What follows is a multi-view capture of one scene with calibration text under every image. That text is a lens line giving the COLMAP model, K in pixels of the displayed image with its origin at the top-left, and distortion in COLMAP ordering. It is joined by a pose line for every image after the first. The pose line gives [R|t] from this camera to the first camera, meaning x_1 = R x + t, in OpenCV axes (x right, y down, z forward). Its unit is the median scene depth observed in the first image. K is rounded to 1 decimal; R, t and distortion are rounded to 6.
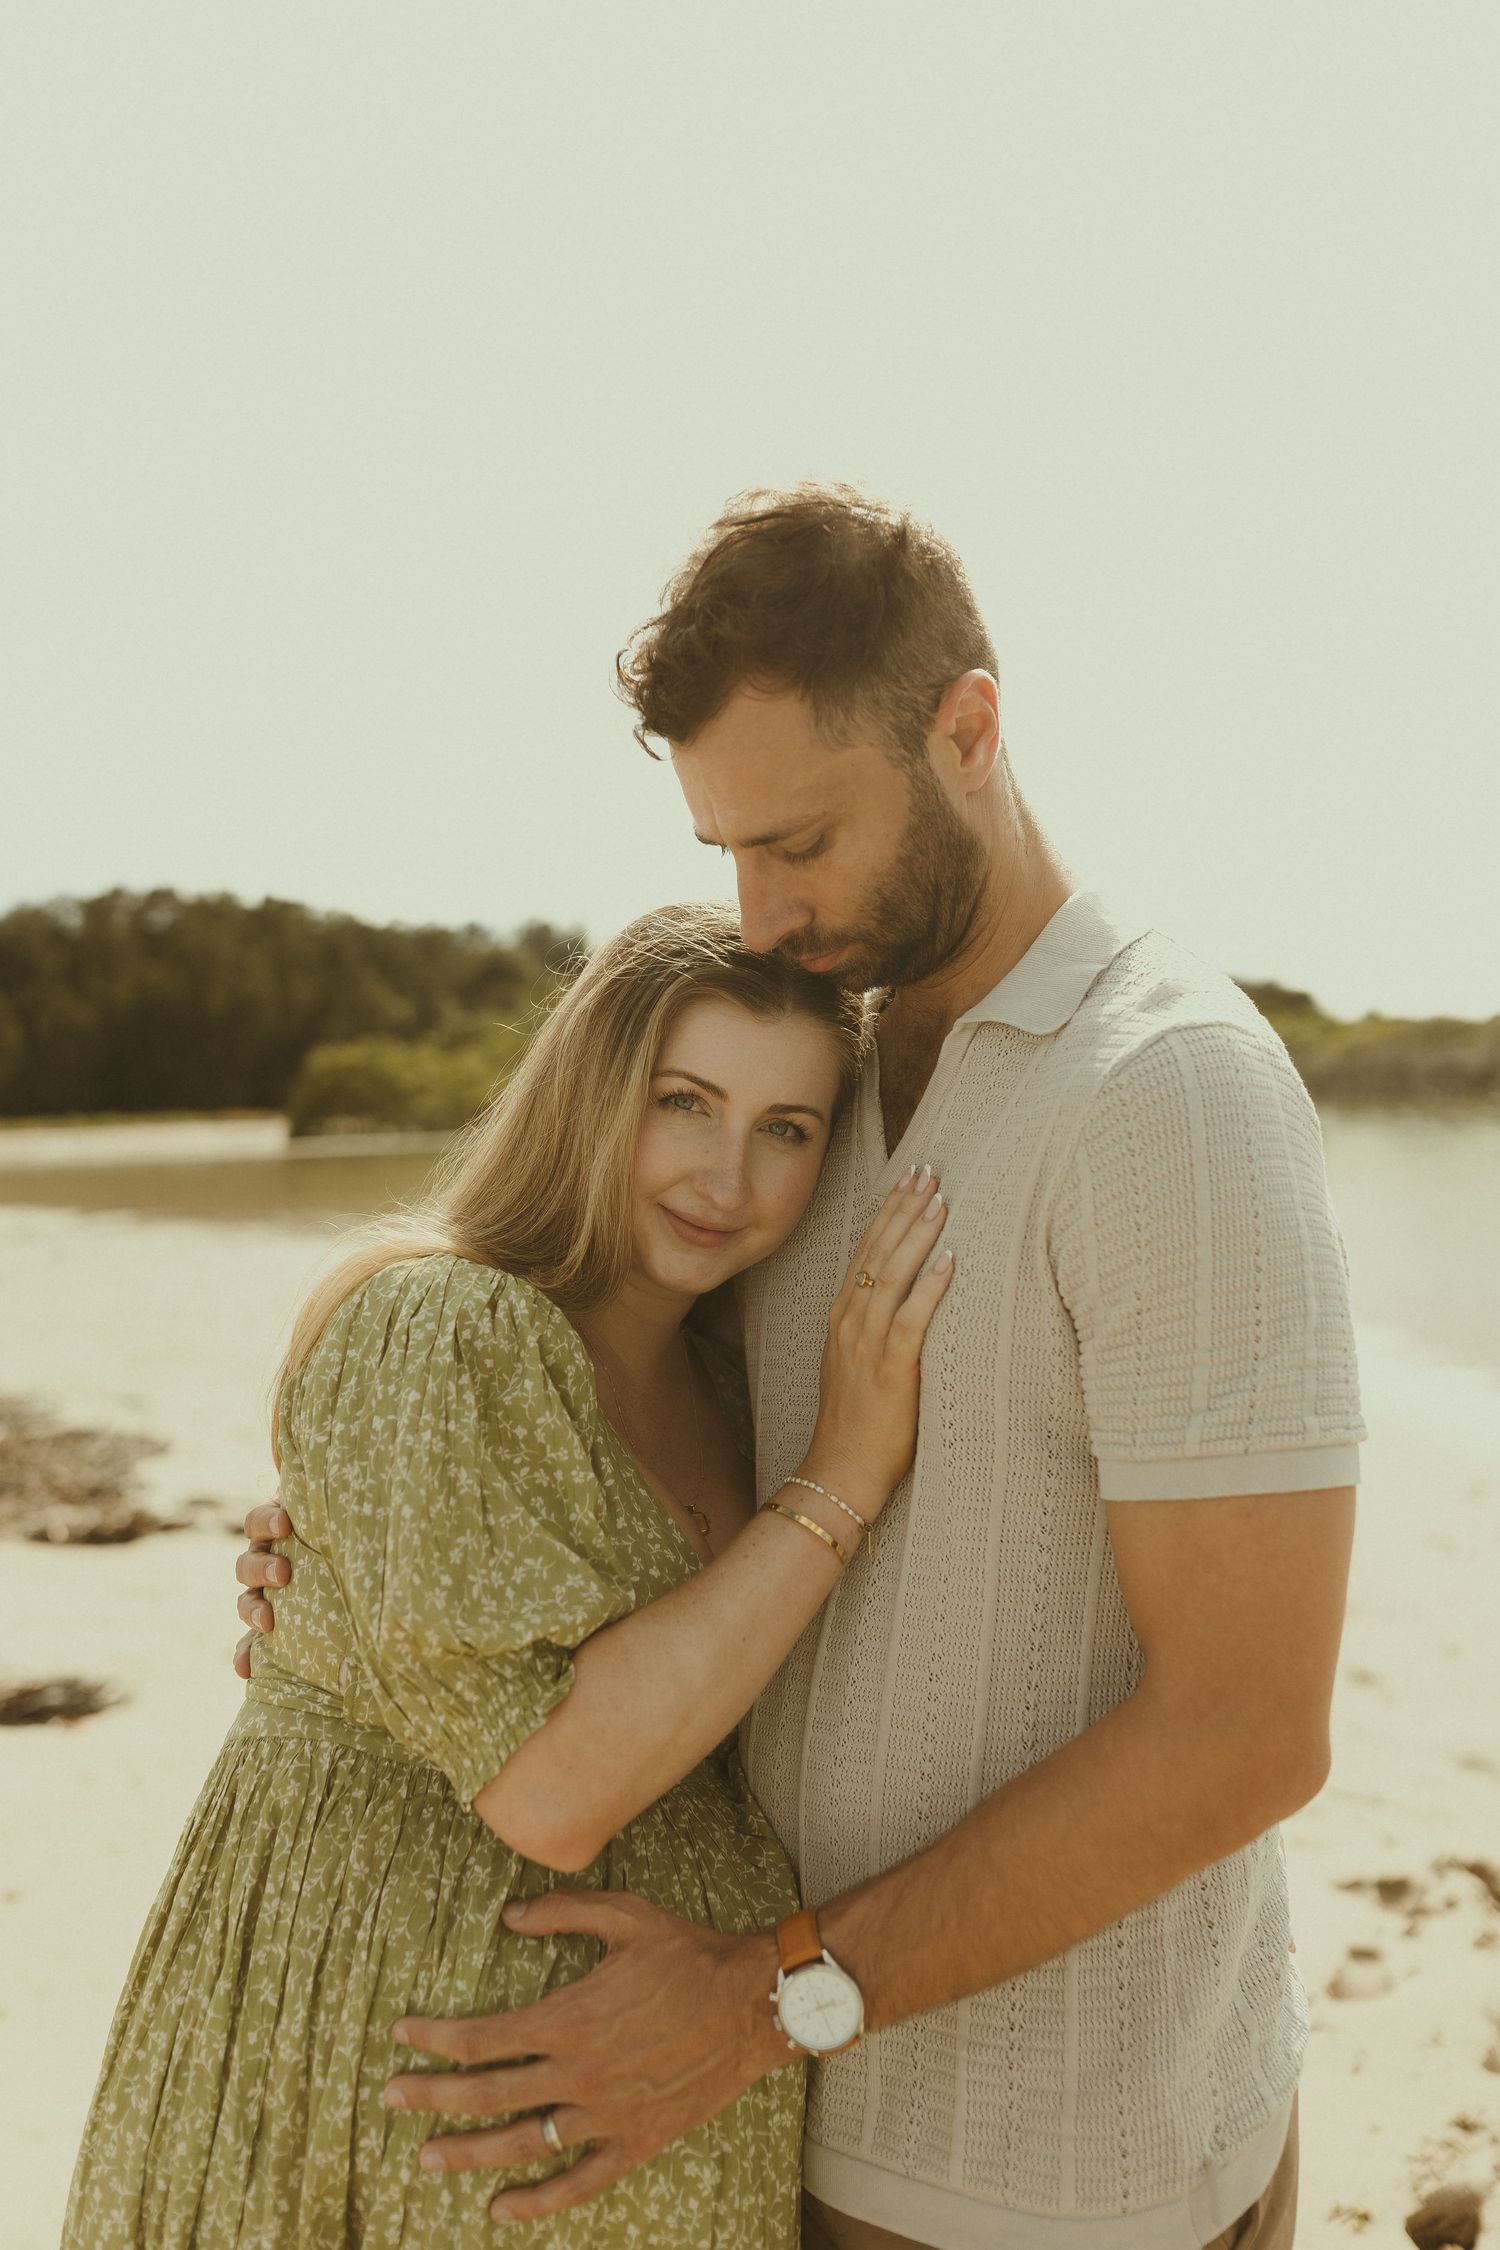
lens RADIAL K [[2107.9, 0, 748.0], [0, 2107.9, 1022.1], [0, 0, 1]] dist [0.004246, -0.065677]
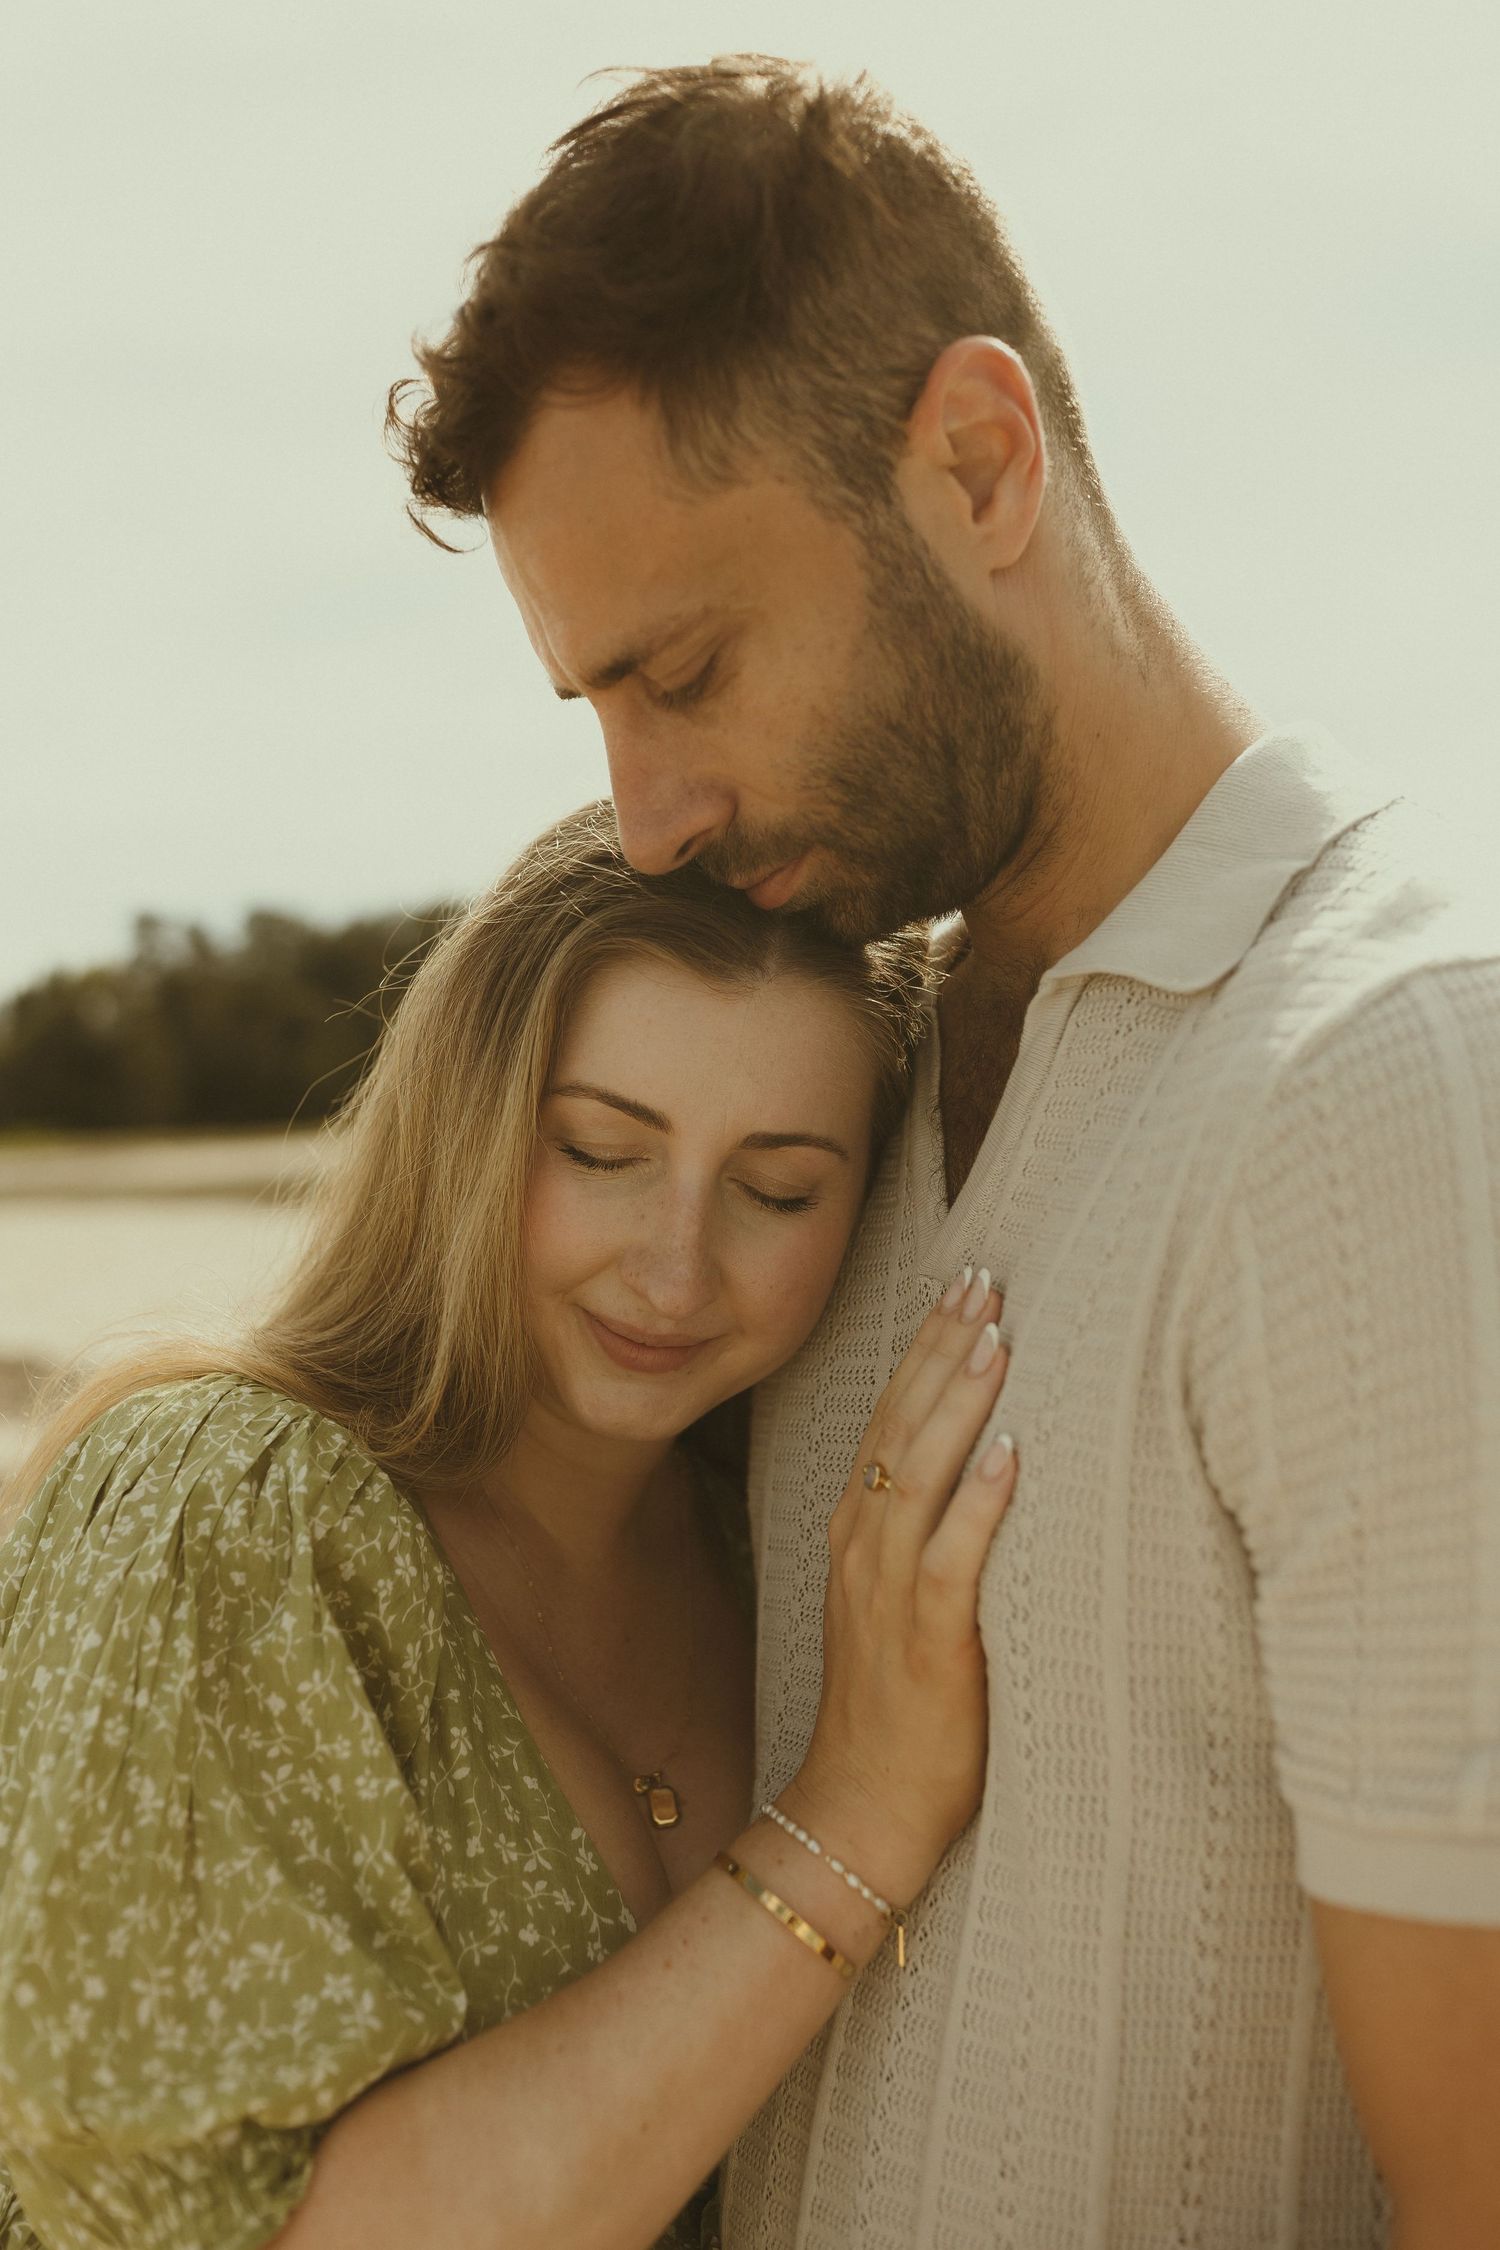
lens RADIAL K [[2107.9, 0, 748.0], [0, 2107.9, 1022.1], [0, 0, 1]] dist [0.004246, -0.065677]
pose [[0.984172, -0.026200, -0.175266, 0.126661], [0.025172, 0.999650, -0.008084, 0.015635], [0.175417, 0.003544, 0.984488, 0.457655]]
